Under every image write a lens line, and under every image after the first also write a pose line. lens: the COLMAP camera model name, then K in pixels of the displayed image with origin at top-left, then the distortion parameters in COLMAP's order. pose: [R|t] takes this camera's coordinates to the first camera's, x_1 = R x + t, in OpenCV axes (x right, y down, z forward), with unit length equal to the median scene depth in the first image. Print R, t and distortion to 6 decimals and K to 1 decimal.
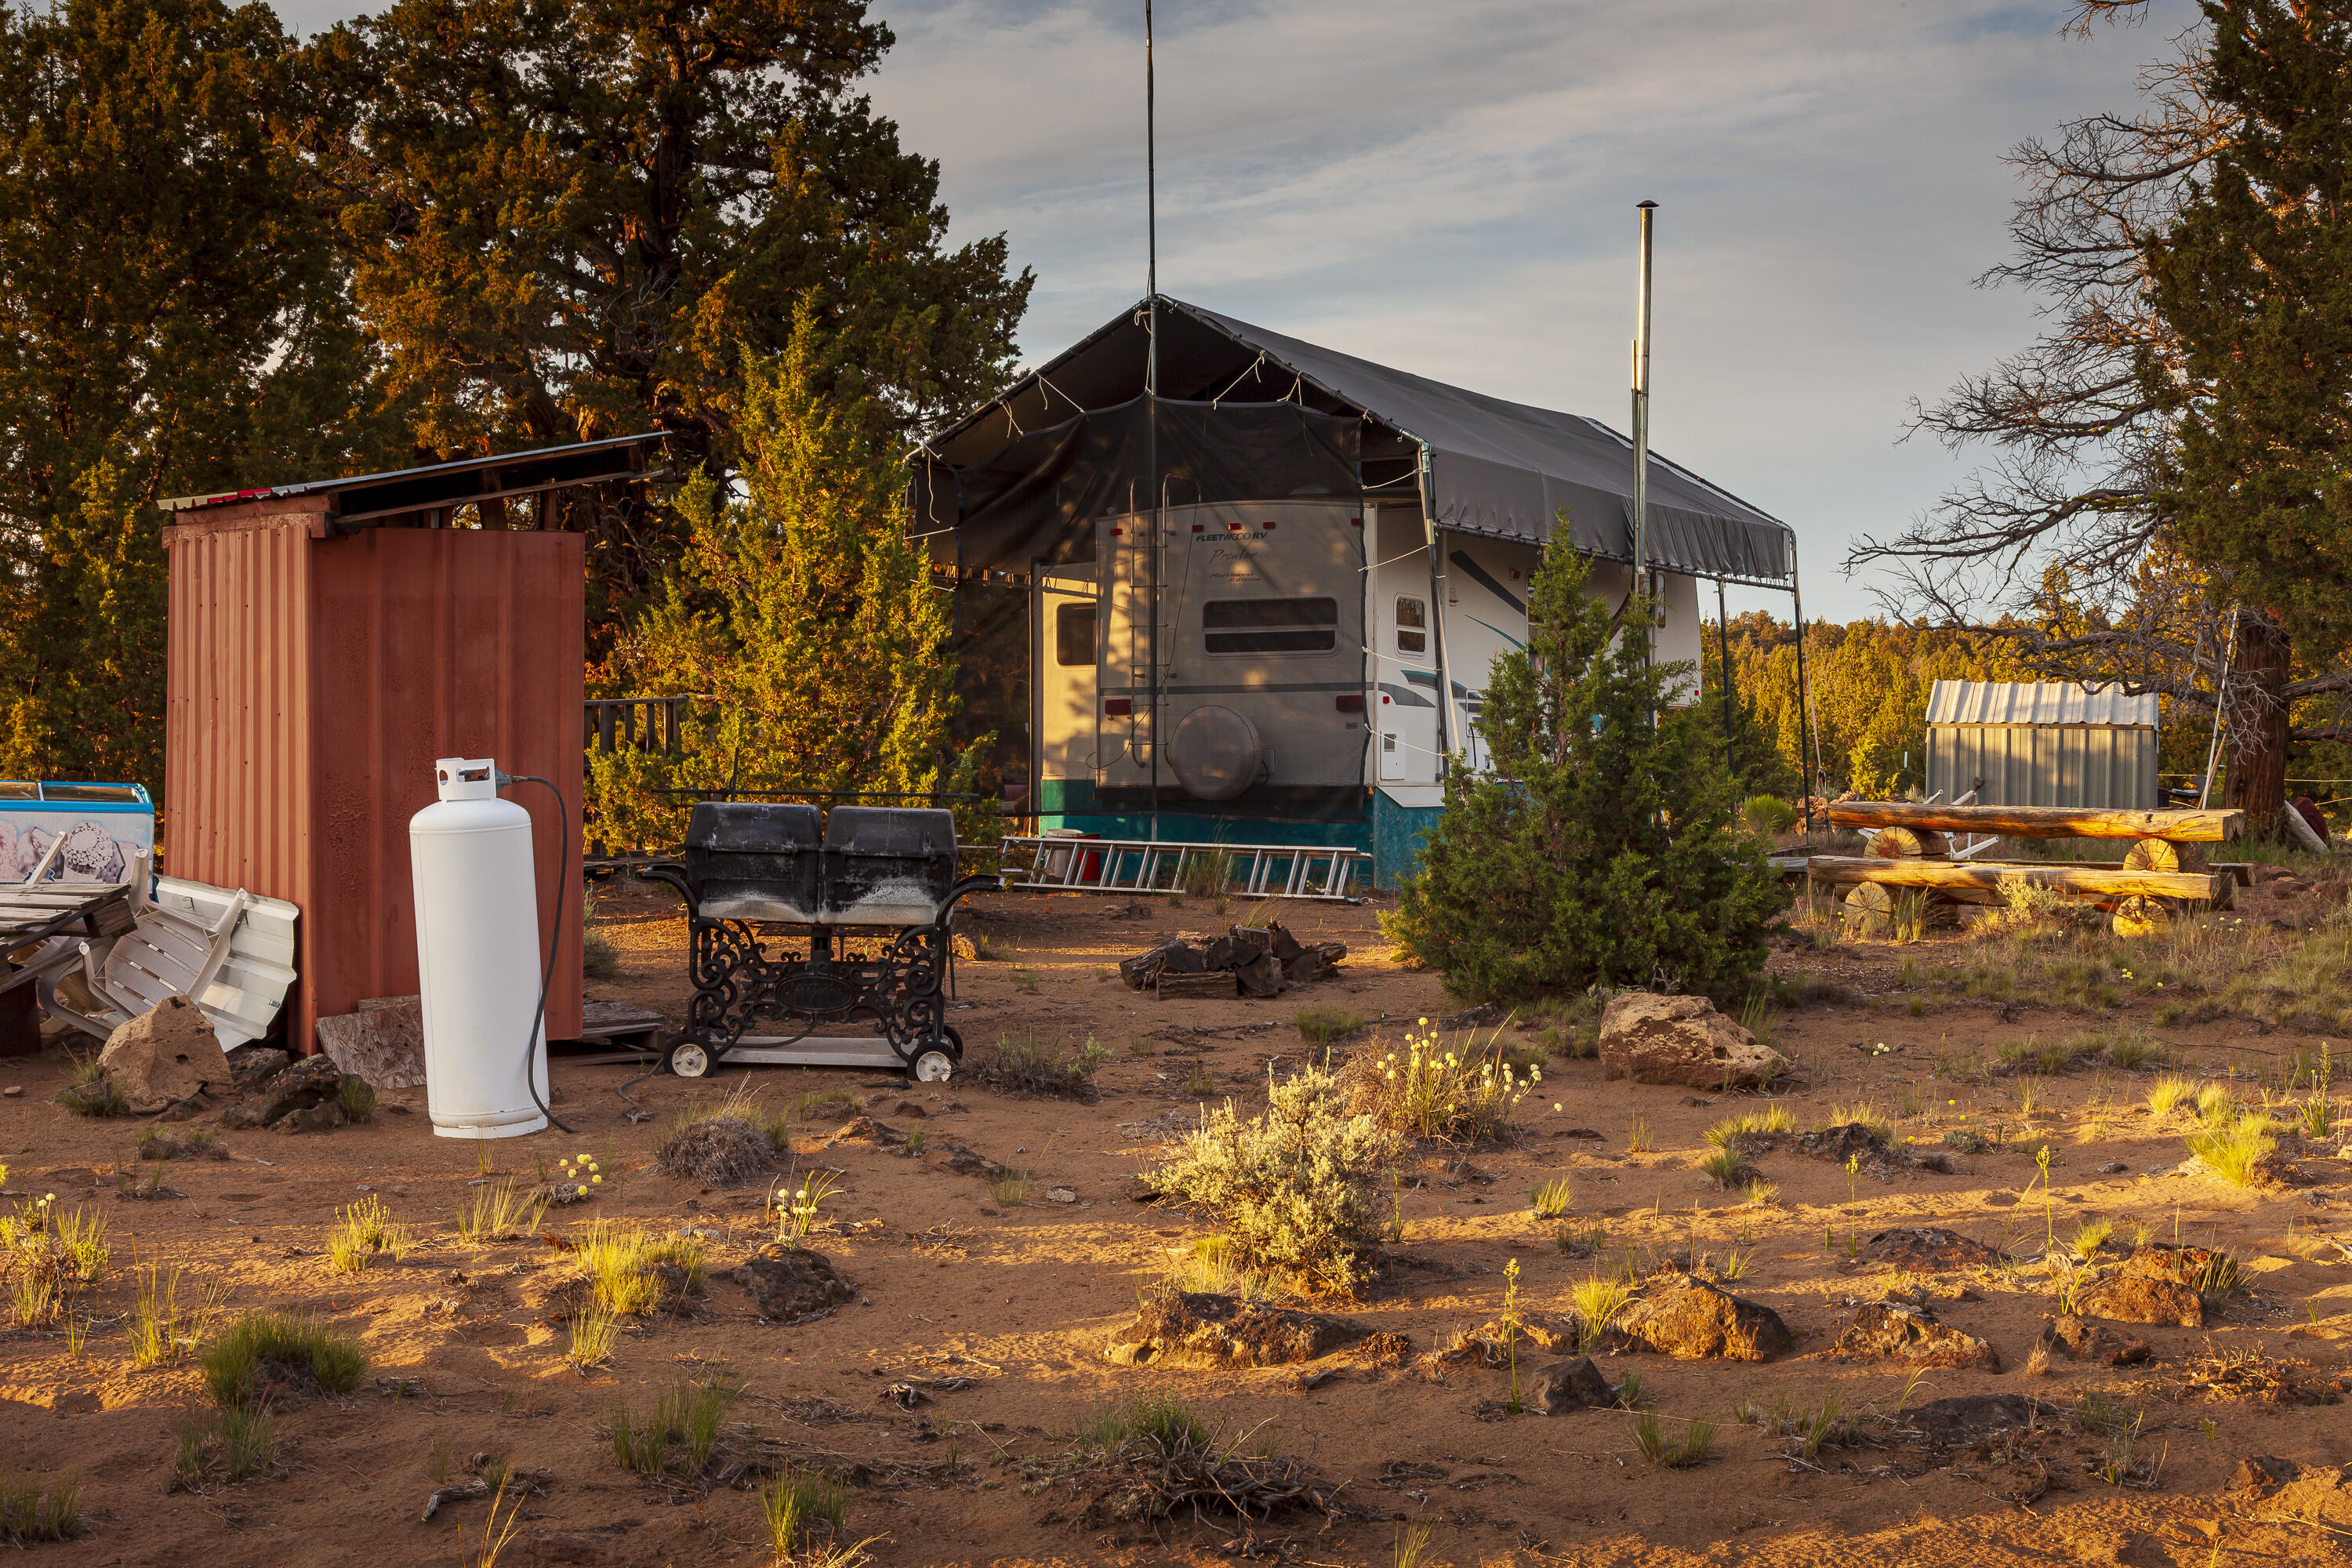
lens RADIAL K [[2871.6, 0, 1176.0], [0, 2871.6, 784.0], [0, 0, 1]] dist [0.078278, 0.034222]
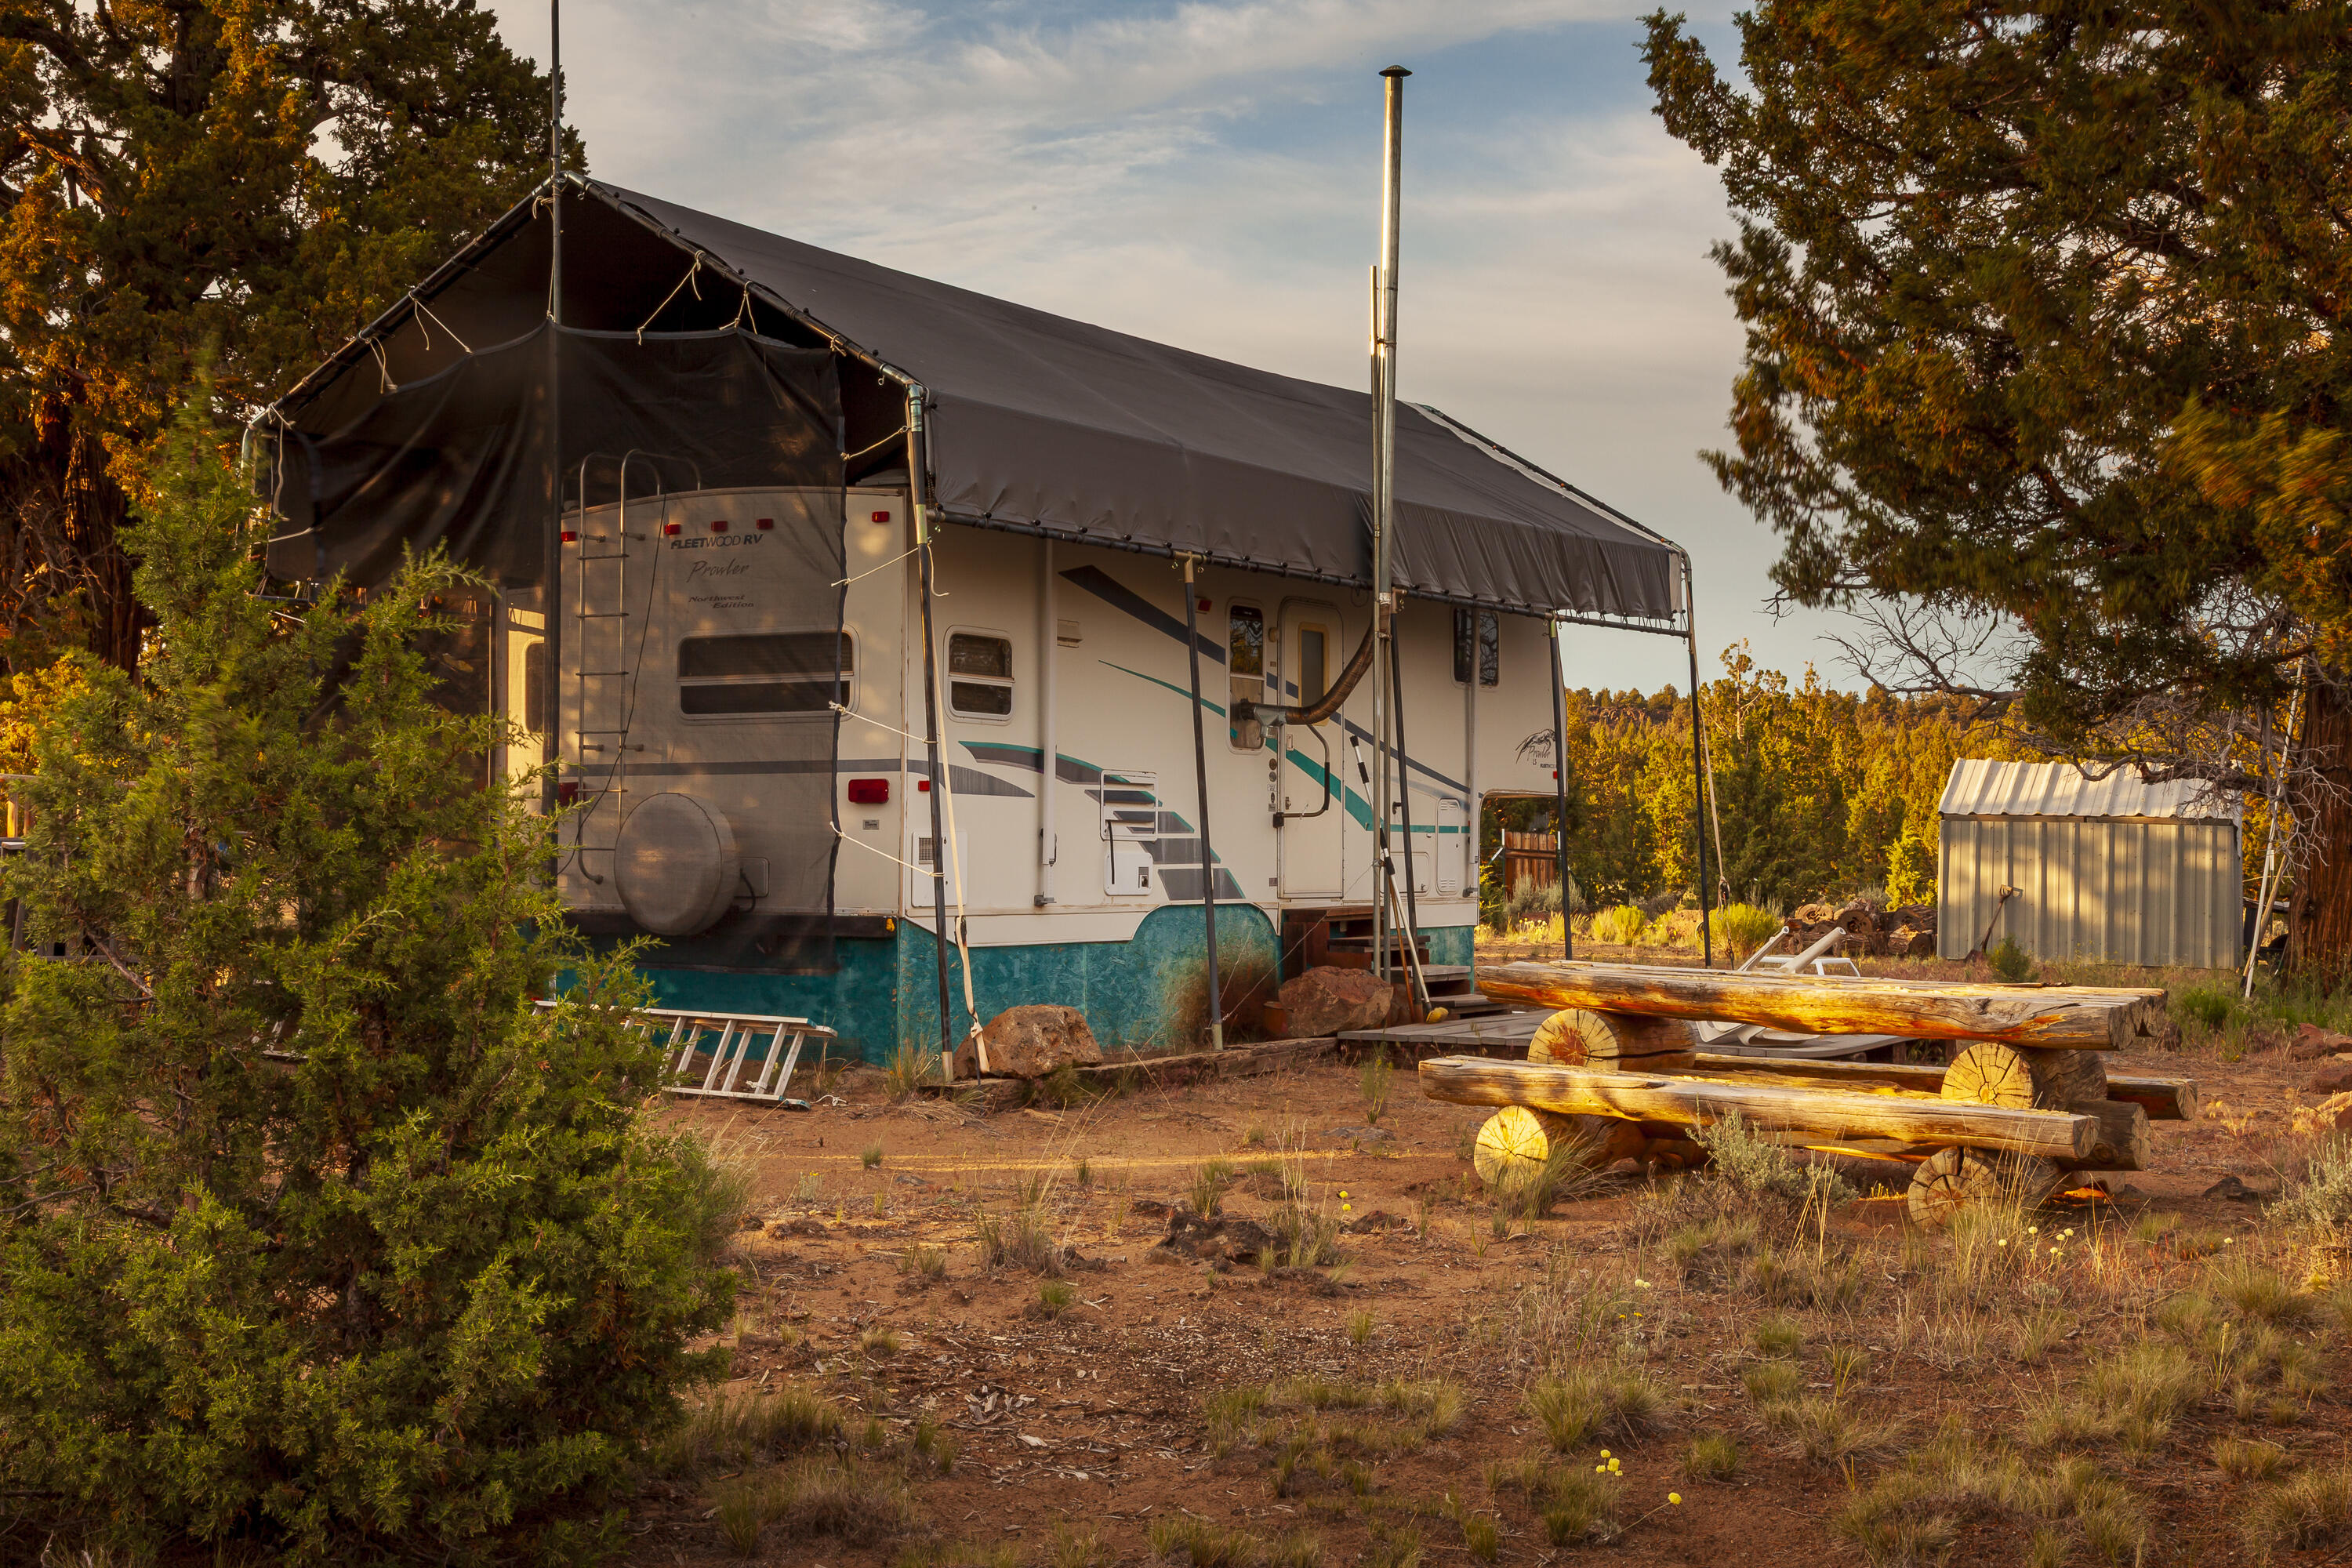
lens RADIAL K [[2871.6, 0, 1176.0], [0, 2871.6, 784.0], [0, 0, 1]] dist [0.078278, 0.034222]
pose [[0.997700, 0.005005, -0.067603, 0.171749], [-0.006678, 0.999677, -0.024539, -0.013526], [0.067458, 0.024934, 0.997411, 0.335905]]
